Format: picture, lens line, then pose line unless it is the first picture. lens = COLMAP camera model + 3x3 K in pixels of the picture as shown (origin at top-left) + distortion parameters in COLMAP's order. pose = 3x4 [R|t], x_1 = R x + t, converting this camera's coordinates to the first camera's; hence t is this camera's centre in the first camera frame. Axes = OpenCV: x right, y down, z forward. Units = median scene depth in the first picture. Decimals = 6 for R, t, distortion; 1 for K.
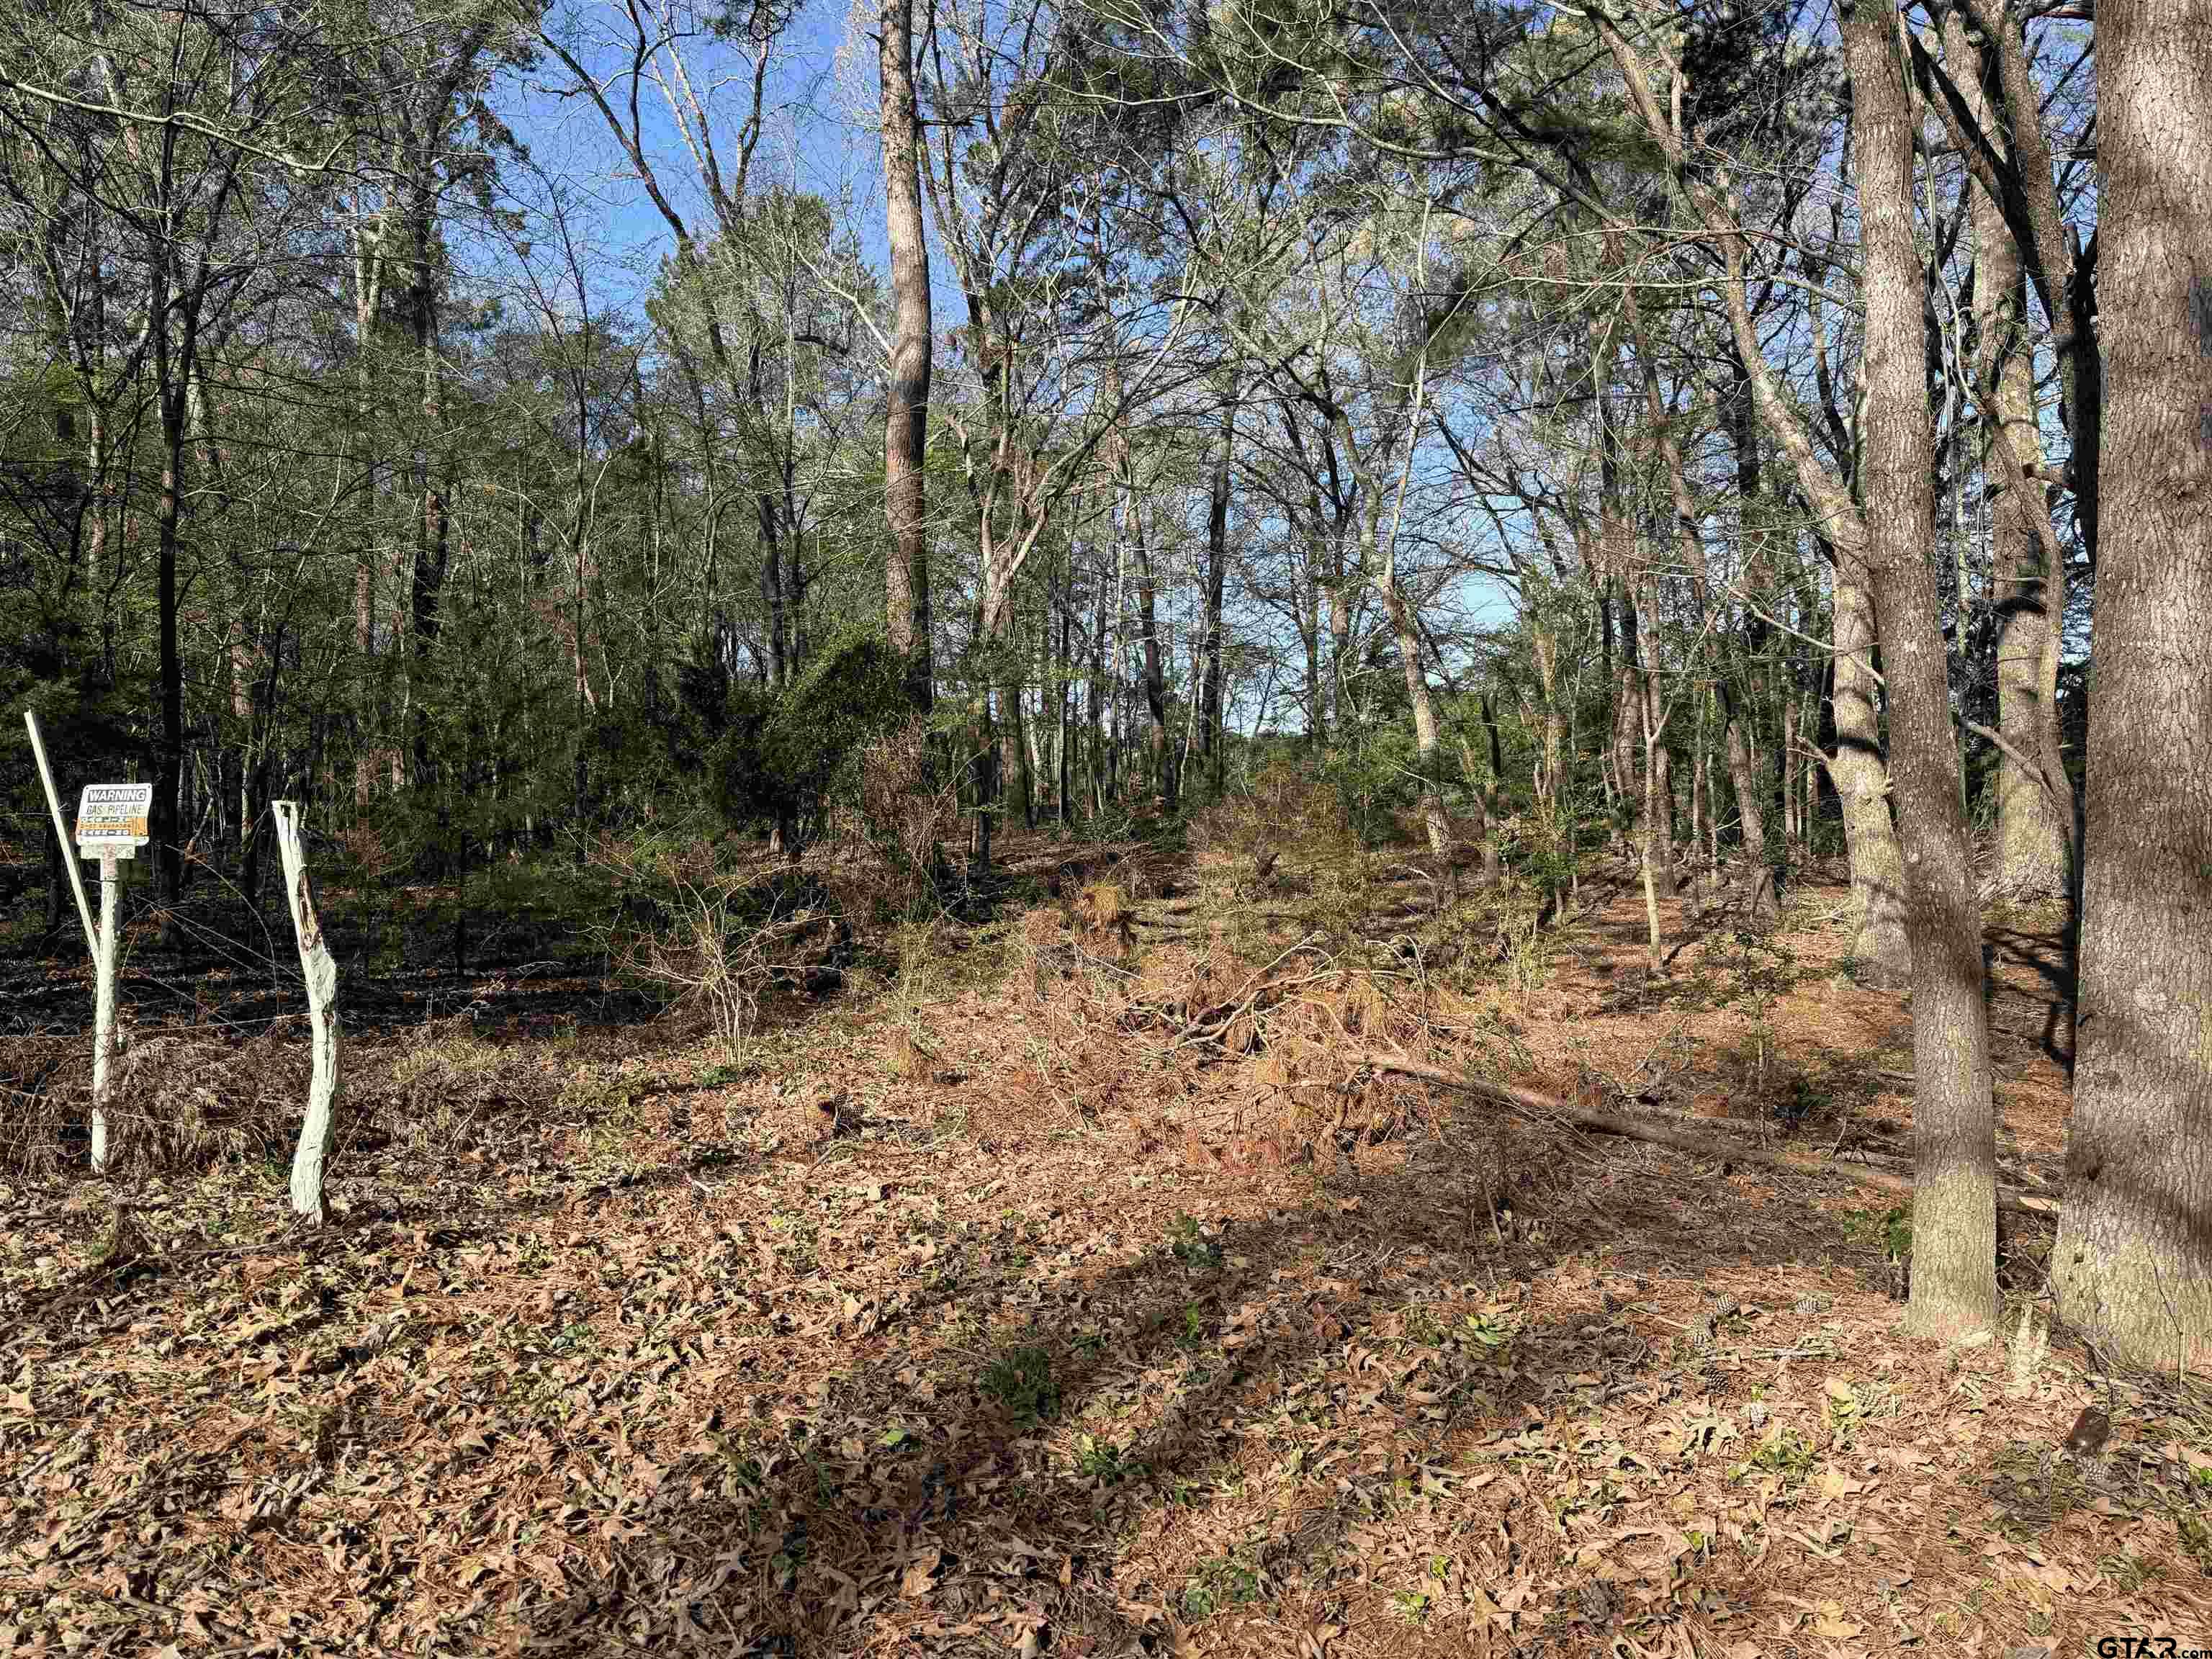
lens RADIAL K [[1508.6, 0, 1095.7], [0, 1508.6, 841.6], [0, 0, 1]] dist [0.008581, -0.028447]
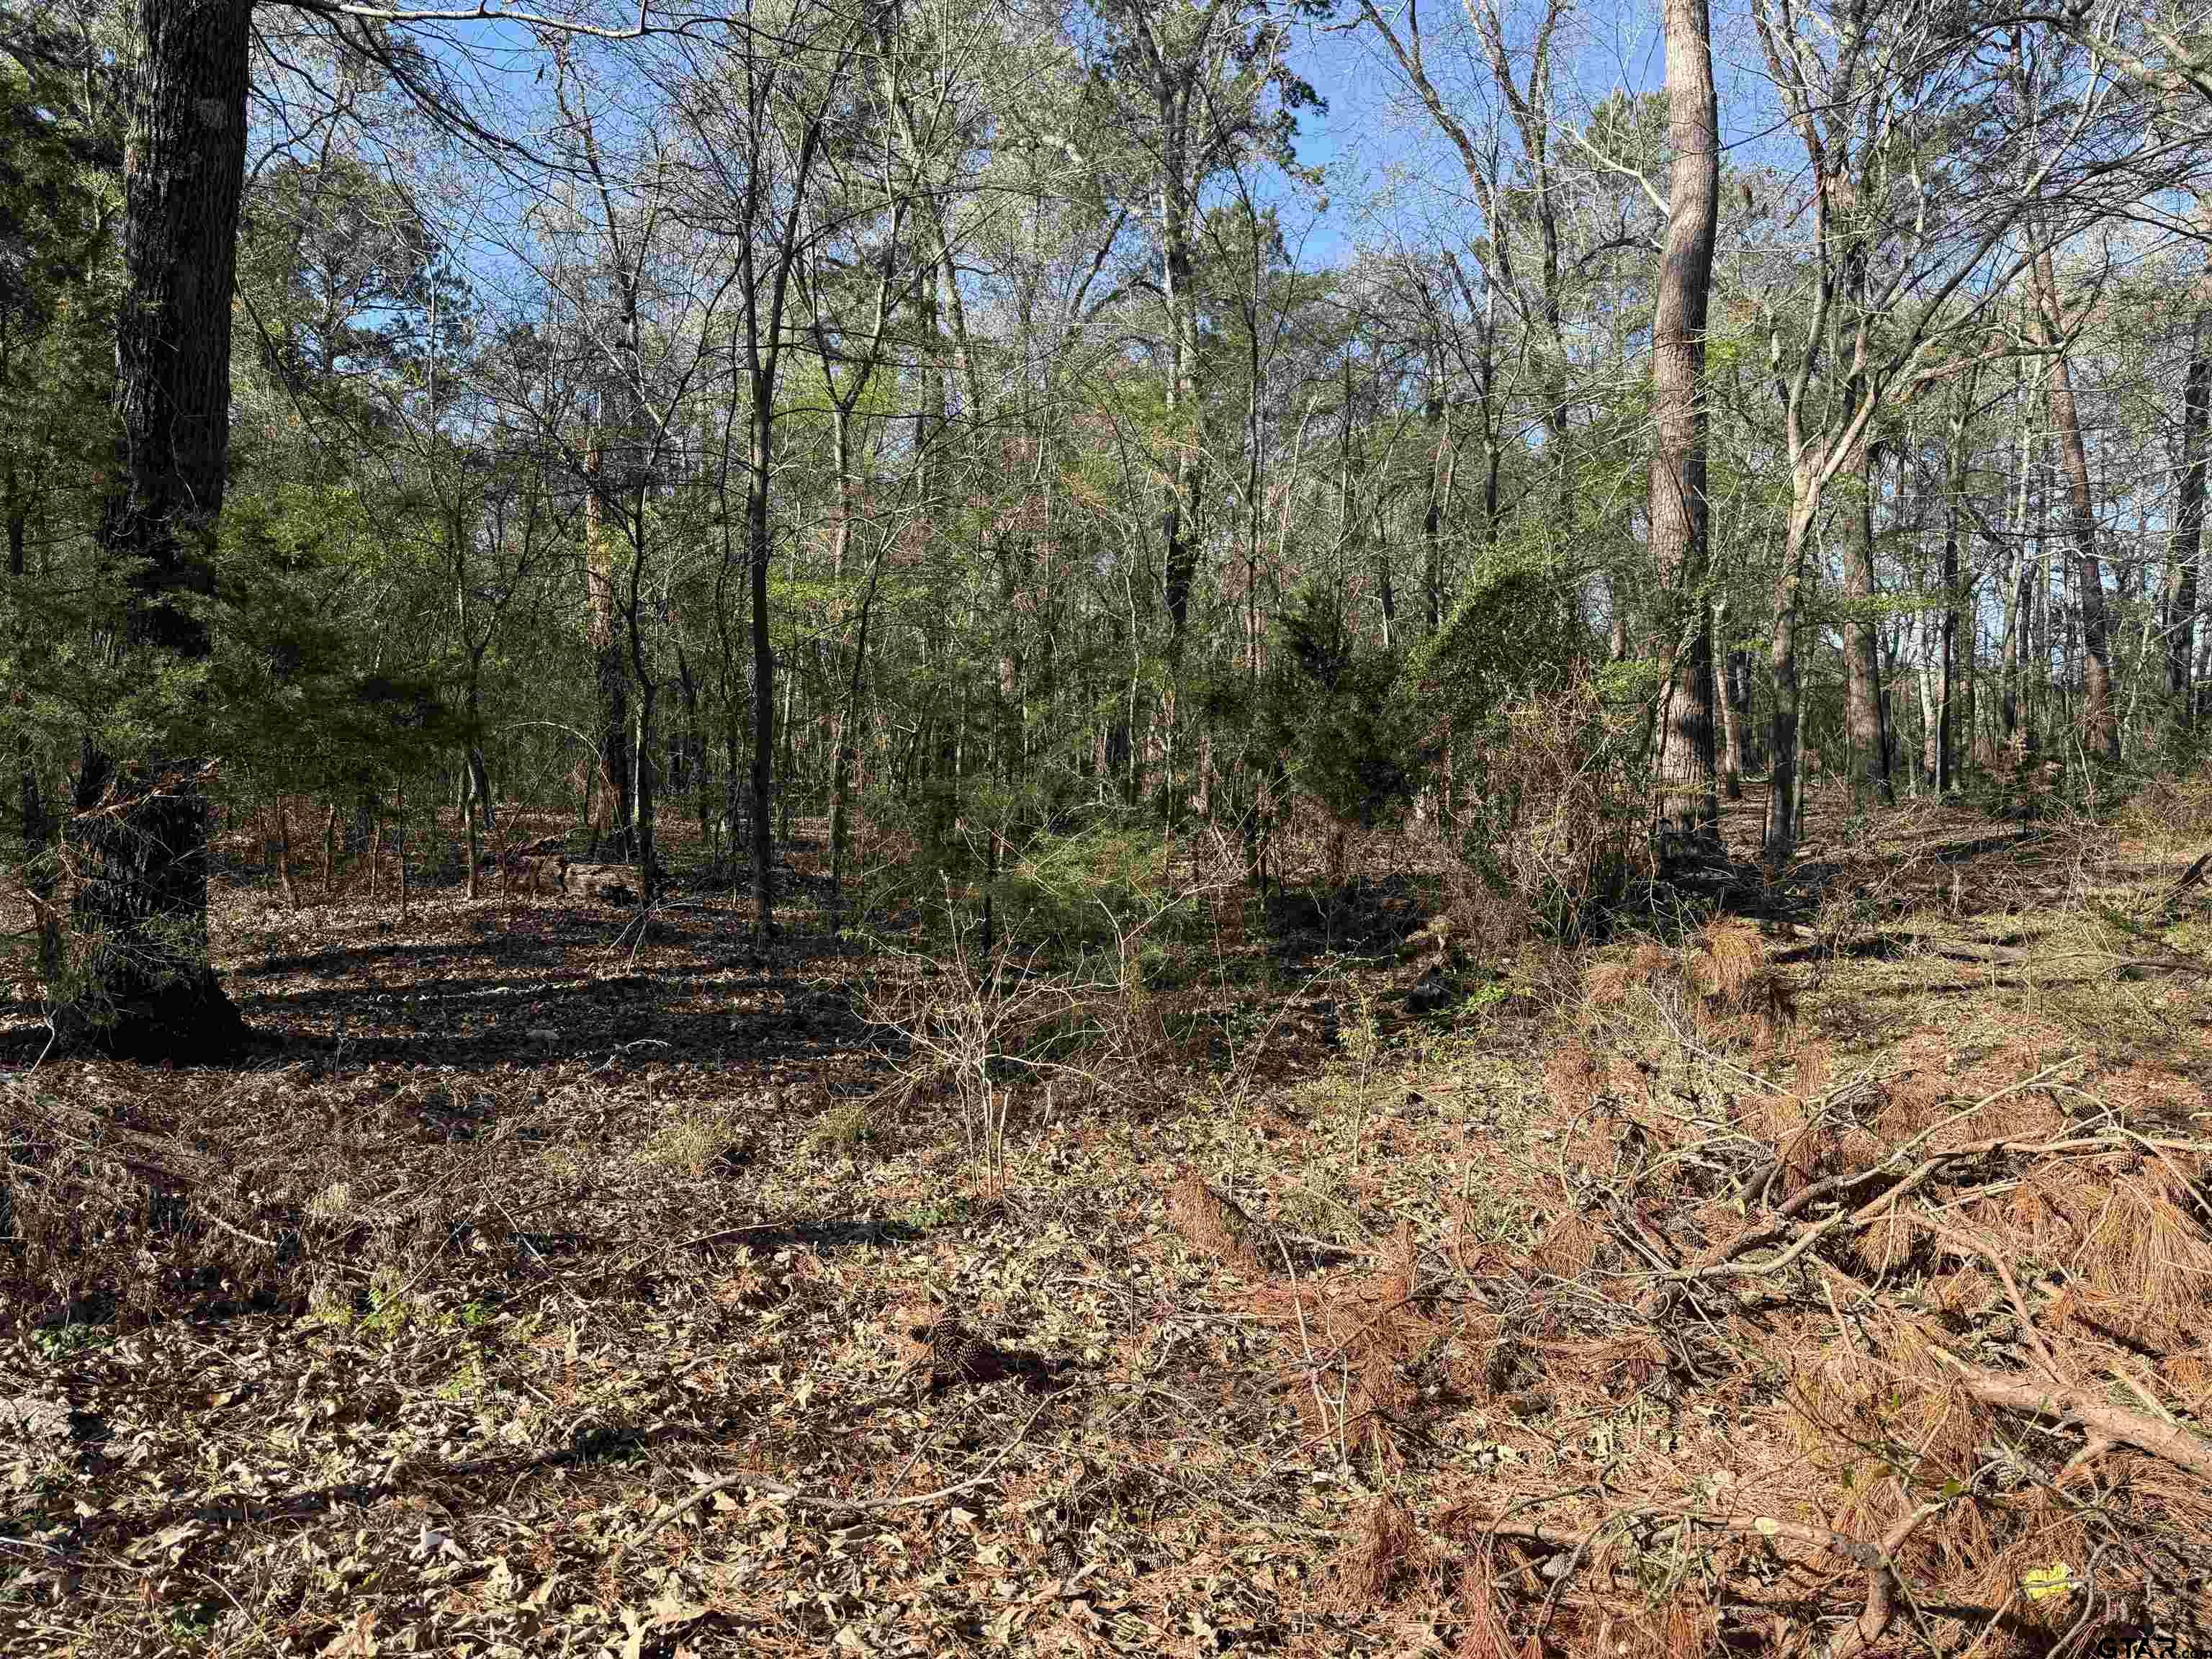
lens RADIAL K [[1508.6, 0, 1098.8], [0, 1508.6, 859.1], [0, 0, 1]] dist [0.008581, -0.028447]
pose [[0.845861, 0.023583, -0.532881, 0.071139], [-0.004379, 0.999295, 0.037274, -0.013018], [0.533385, -0.029195, 0.845369, 0.198588]]
